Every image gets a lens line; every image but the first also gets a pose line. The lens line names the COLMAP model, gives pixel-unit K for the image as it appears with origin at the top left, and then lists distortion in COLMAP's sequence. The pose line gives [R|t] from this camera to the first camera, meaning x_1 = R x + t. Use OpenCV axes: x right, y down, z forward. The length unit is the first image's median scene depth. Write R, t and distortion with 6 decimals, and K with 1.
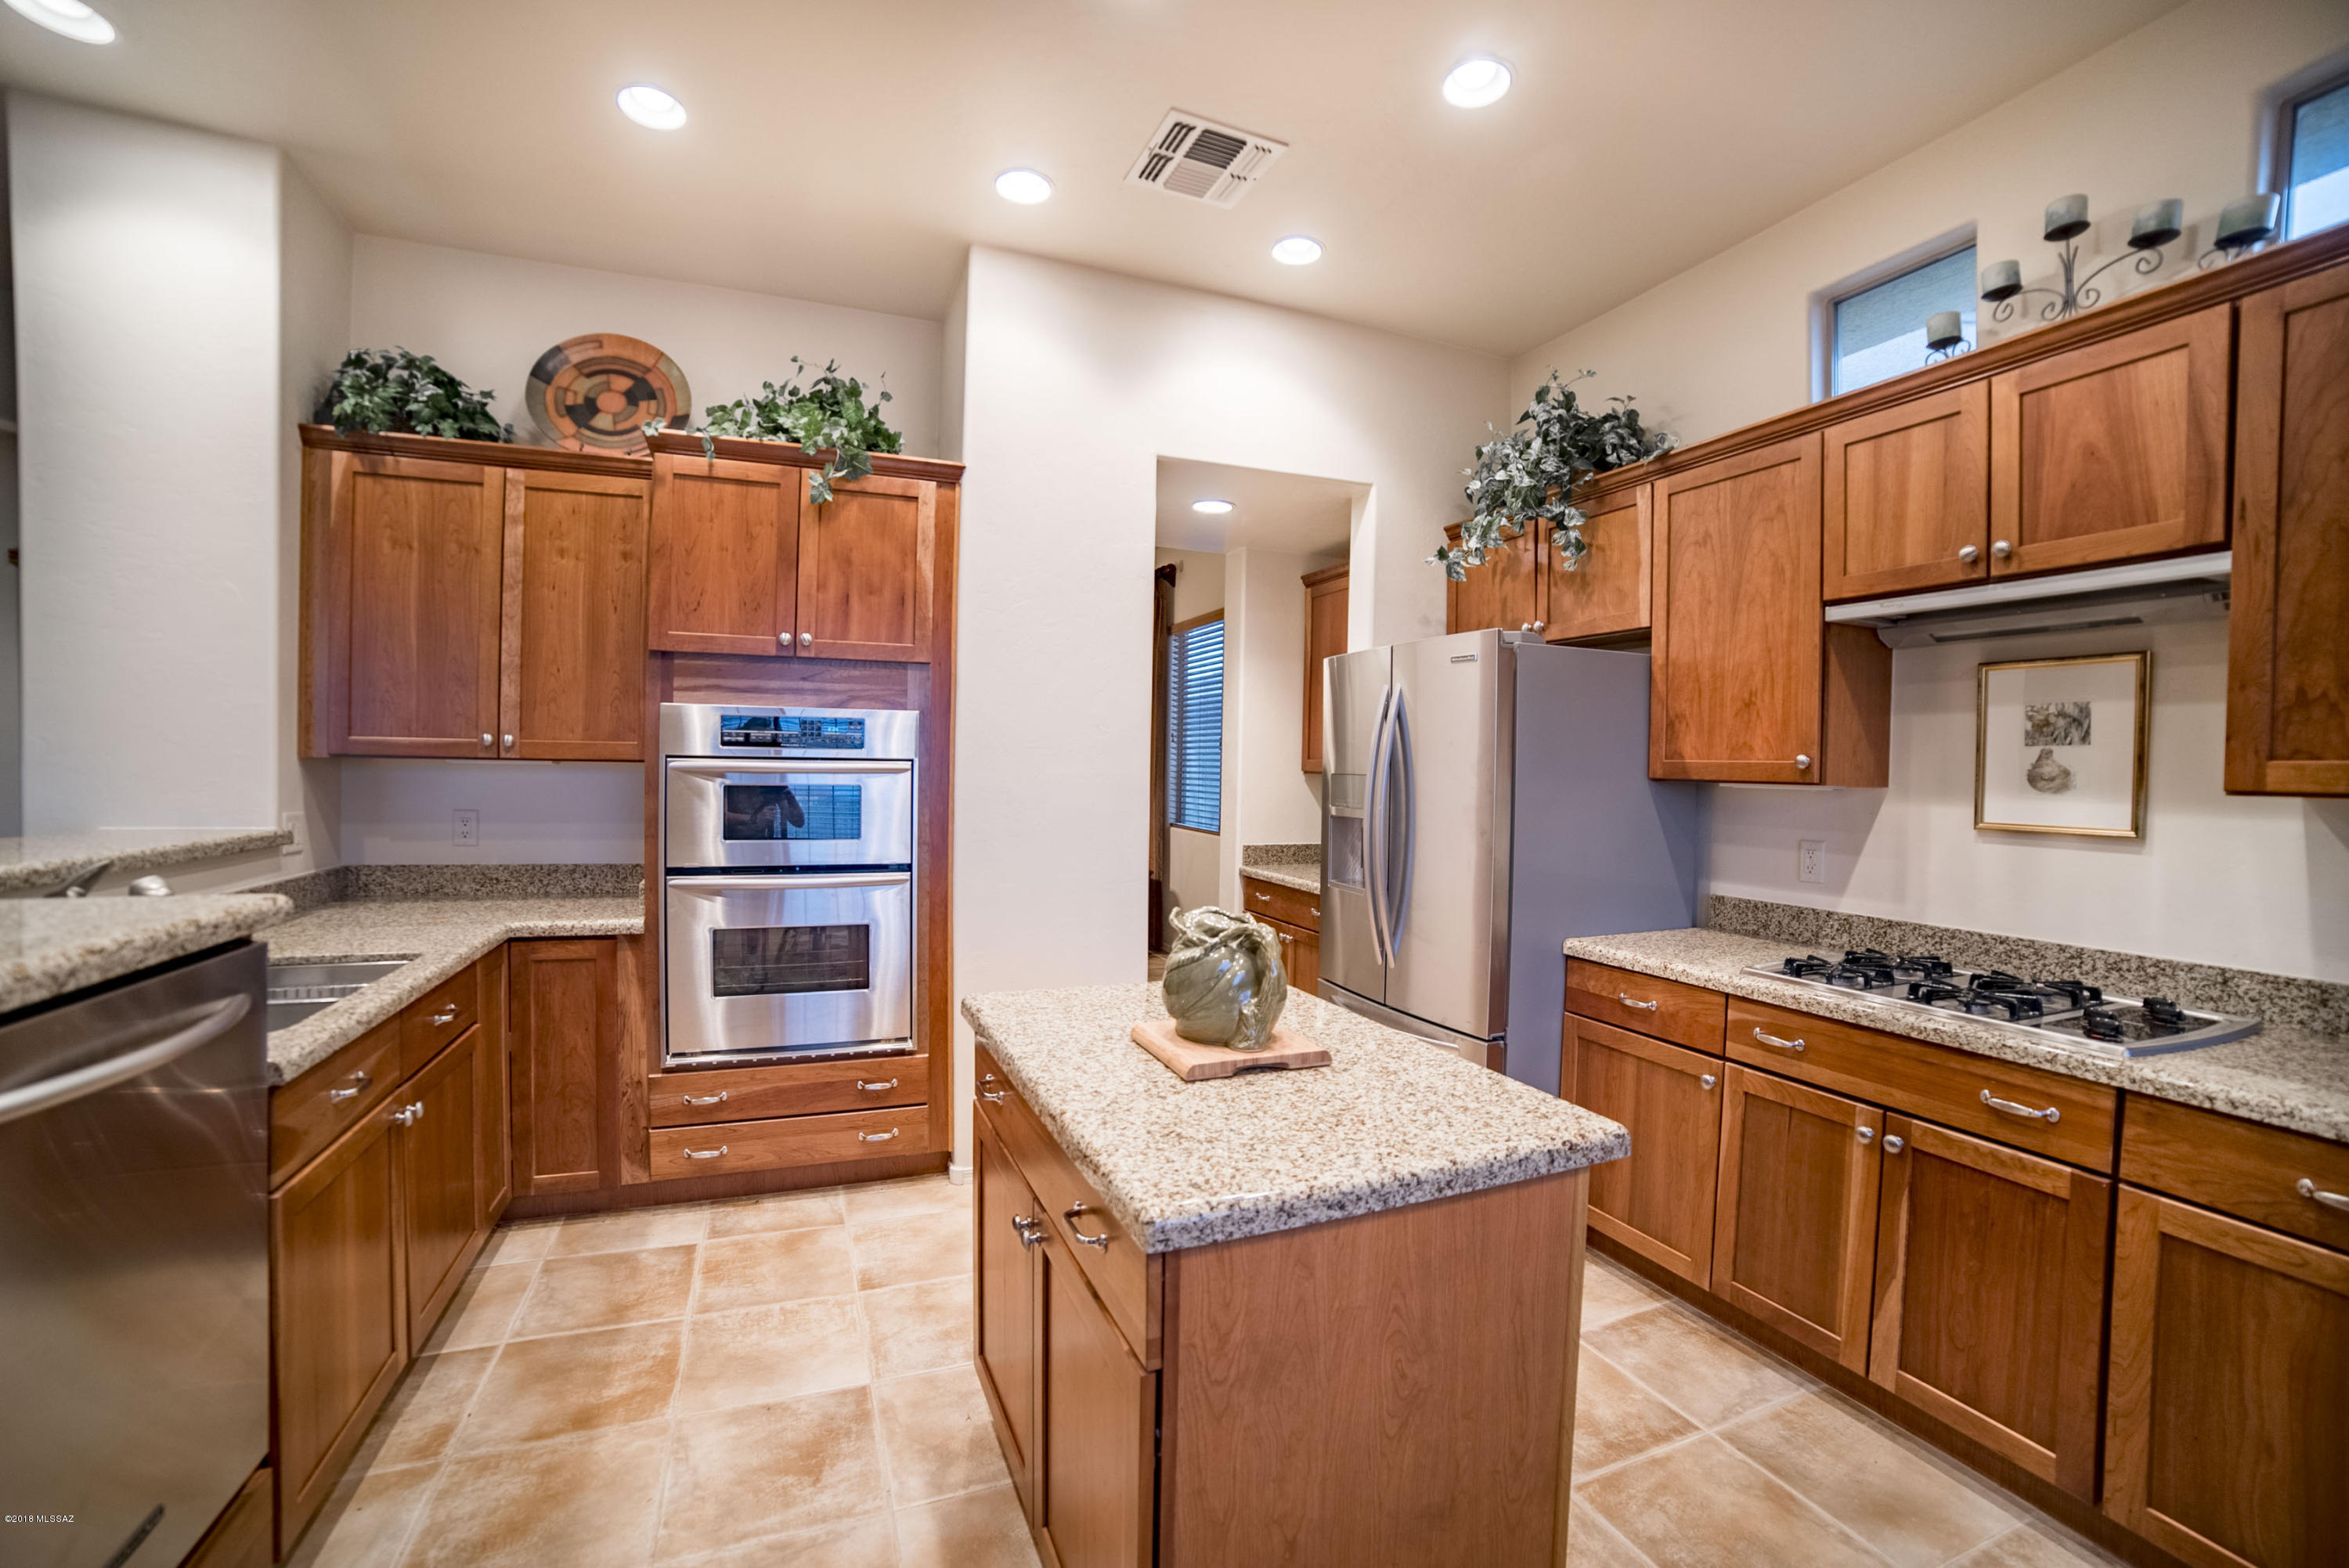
lens RADIAL K [[974.0, 0, 1168.0], [0, 974.0, 786.6], [0, 0, 1]] dist [-0.102703, 0.034264]
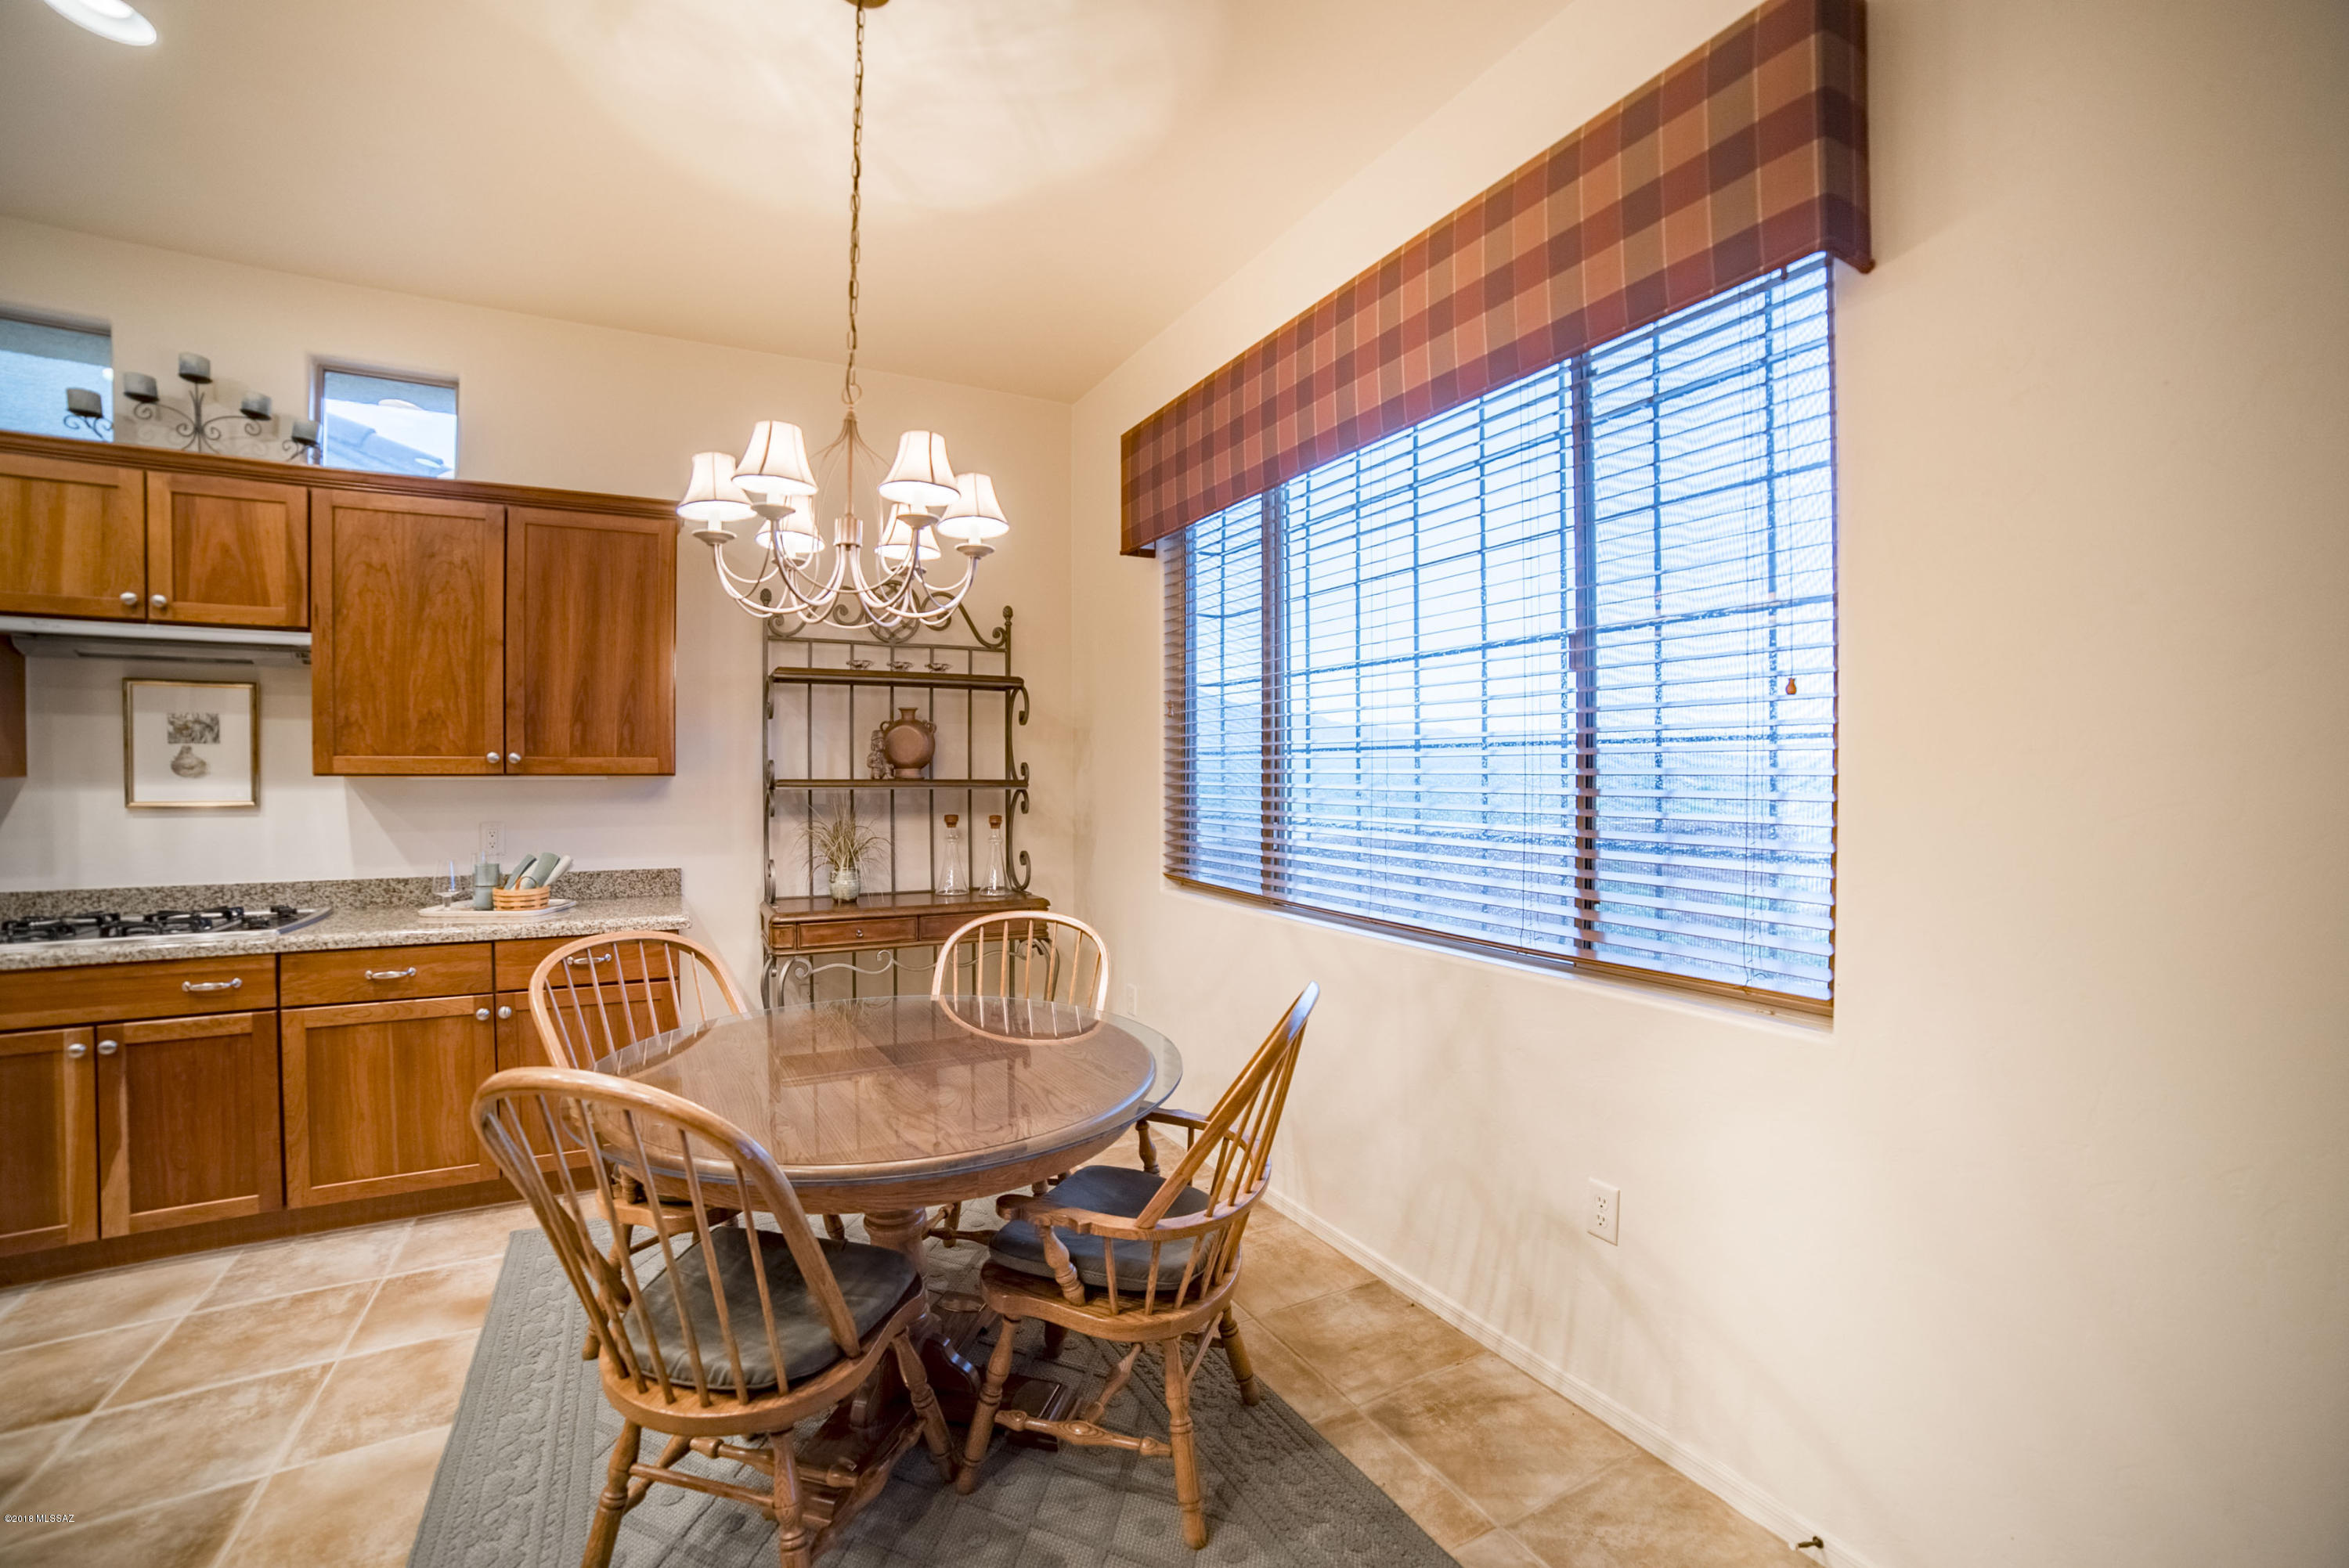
lens RADIAL K [[974.0, 0, 1168.0], [0, 974.0, 786.6], [0, 0, 1]] dist [-0.102703, 0.034264]
pose [[-0.110151, -0.032868, 0.993371, -0.439395], [0.017028, 0.999244, 0.034950, -0.001977], [-0.993769, 0.020765, -0.109508, -0.257255]]
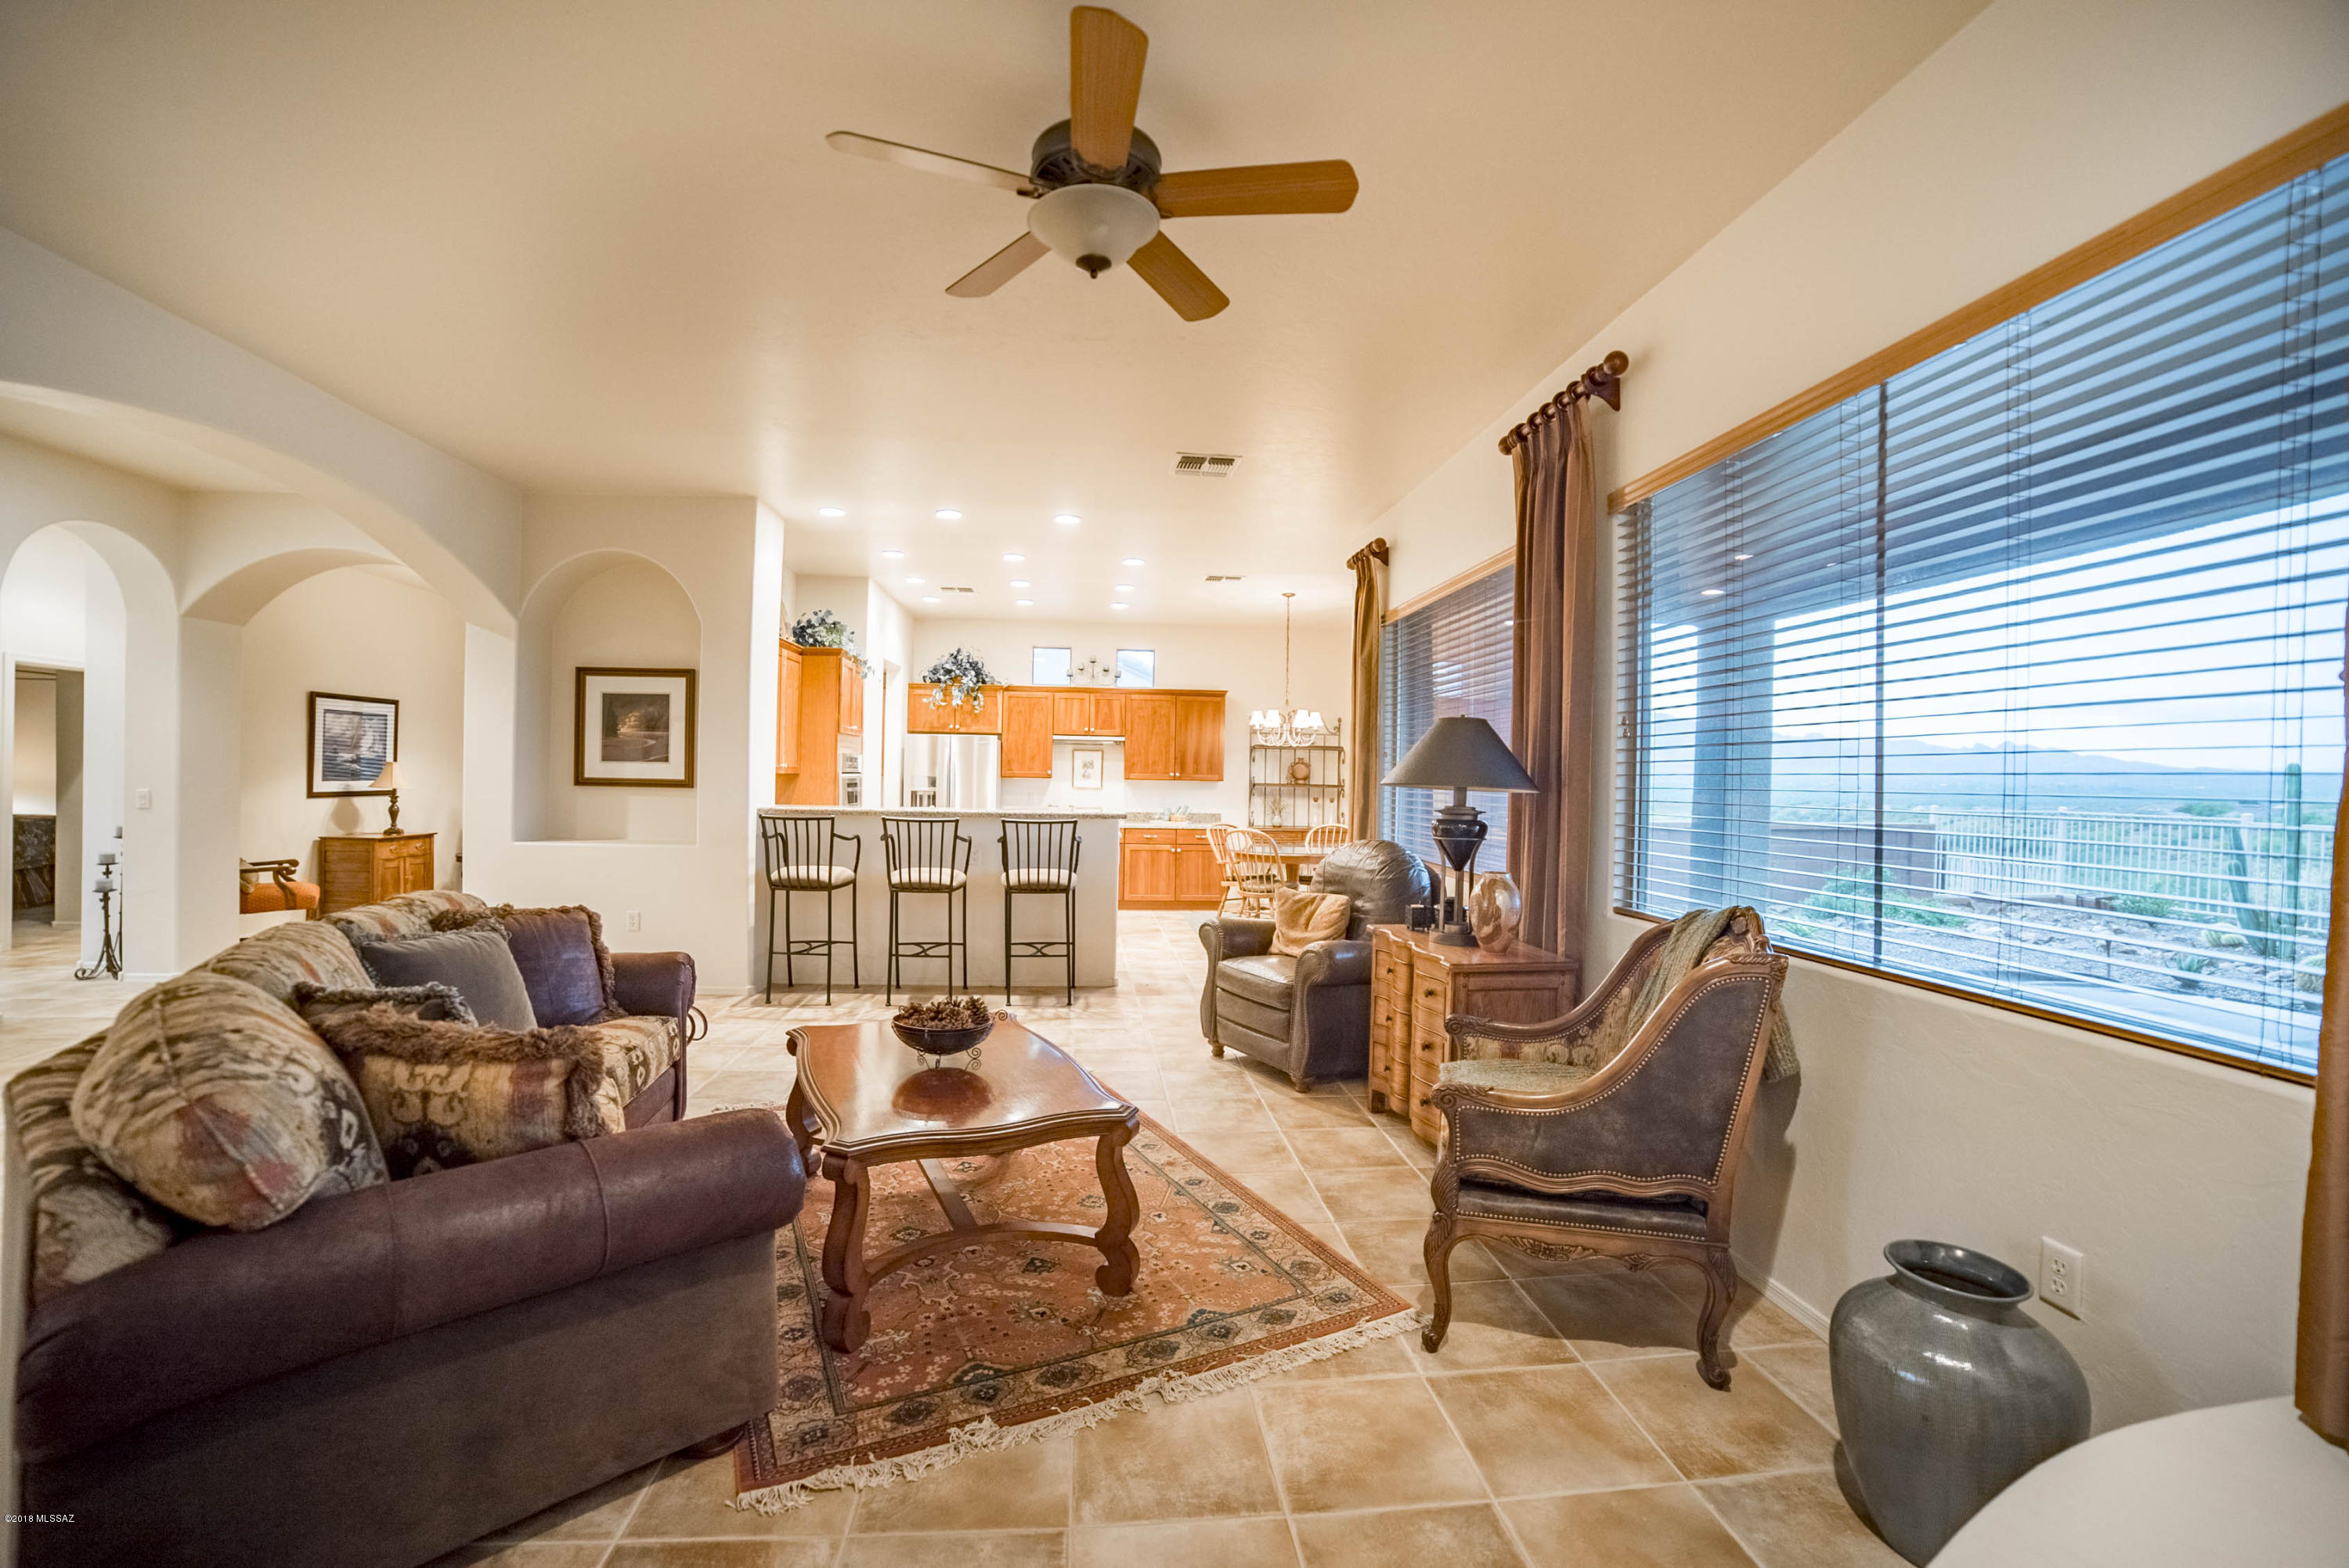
lens RADIAL K [[974.0, 0, 1168.0], [0, 974.0, 786.6], [0, 0, 1]] dist [-0.102703, 0.034264]
pose [[0.284809, -0.020082, 0.958374, -2.868350], [0.007558, 0.999796, 0.018704, -0.036242], [-0.958554, 0.001916, 0.284903, -0.635860]]
